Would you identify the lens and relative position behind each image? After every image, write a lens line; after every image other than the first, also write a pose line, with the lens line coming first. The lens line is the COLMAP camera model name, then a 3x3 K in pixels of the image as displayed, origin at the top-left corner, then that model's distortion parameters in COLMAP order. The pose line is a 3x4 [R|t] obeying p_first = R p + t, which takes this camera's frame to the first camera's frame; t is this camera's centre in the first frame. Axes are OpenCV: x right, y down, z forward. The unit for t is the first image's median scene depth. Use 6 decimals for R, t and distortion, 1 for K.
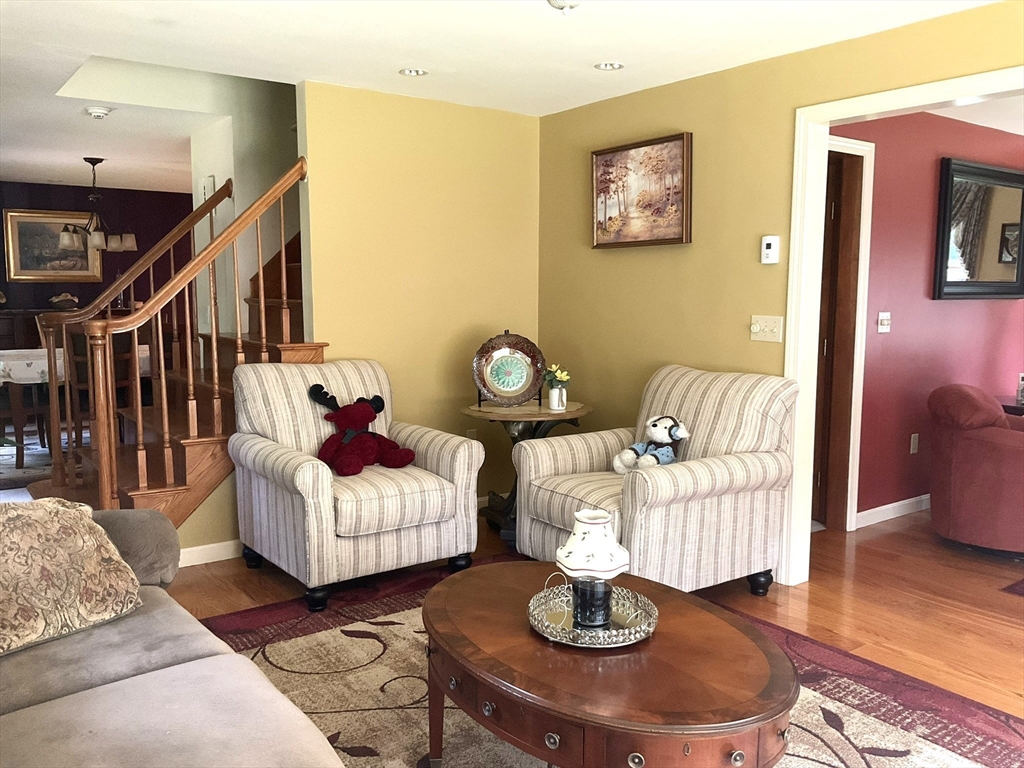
lens RADIAL K [[857.1, 0, 502.9], [0, 857.1, 383.7], [0, 0, 1]] dist [-0.000532, -0.014421]
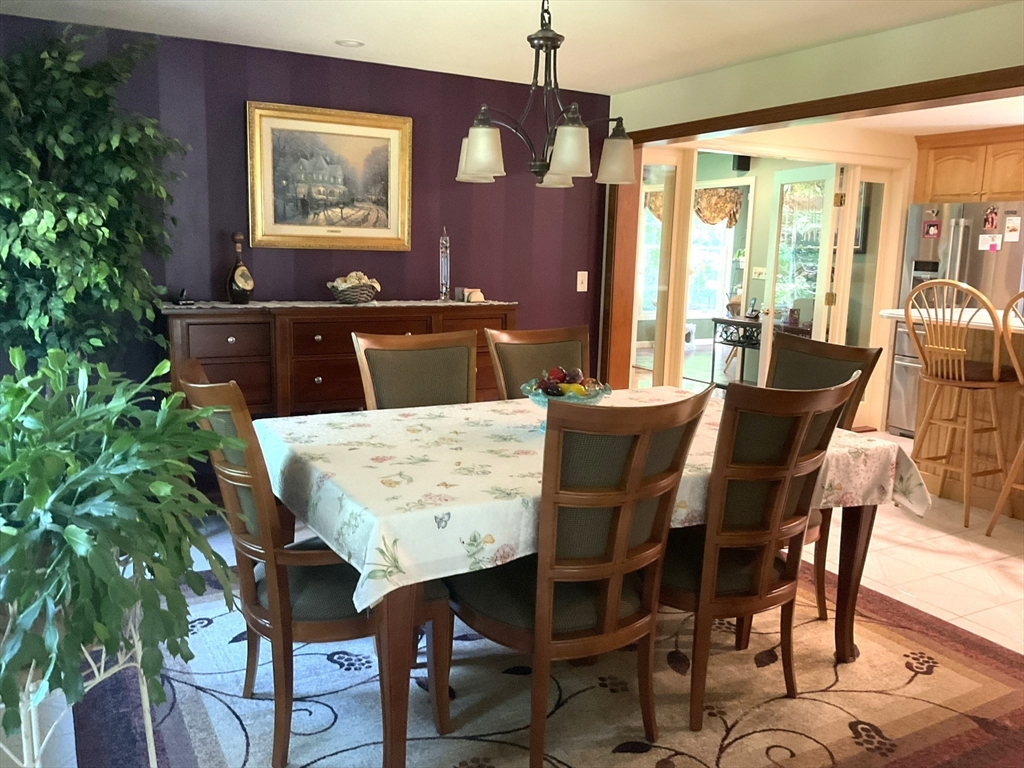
lens RADIAL K [[857.1, 0, 512.1], [0, 857.1, 387.0], [0, 0, 1]] dist [-0.000532, -0.014421]
pose [[0.992913, 0.051960, -0.106878, -0.359032], [-0.047399, 0.997872, 0.044782, -0.064010], [0.108978, -0.039398, 0.993263, 0.495095]]
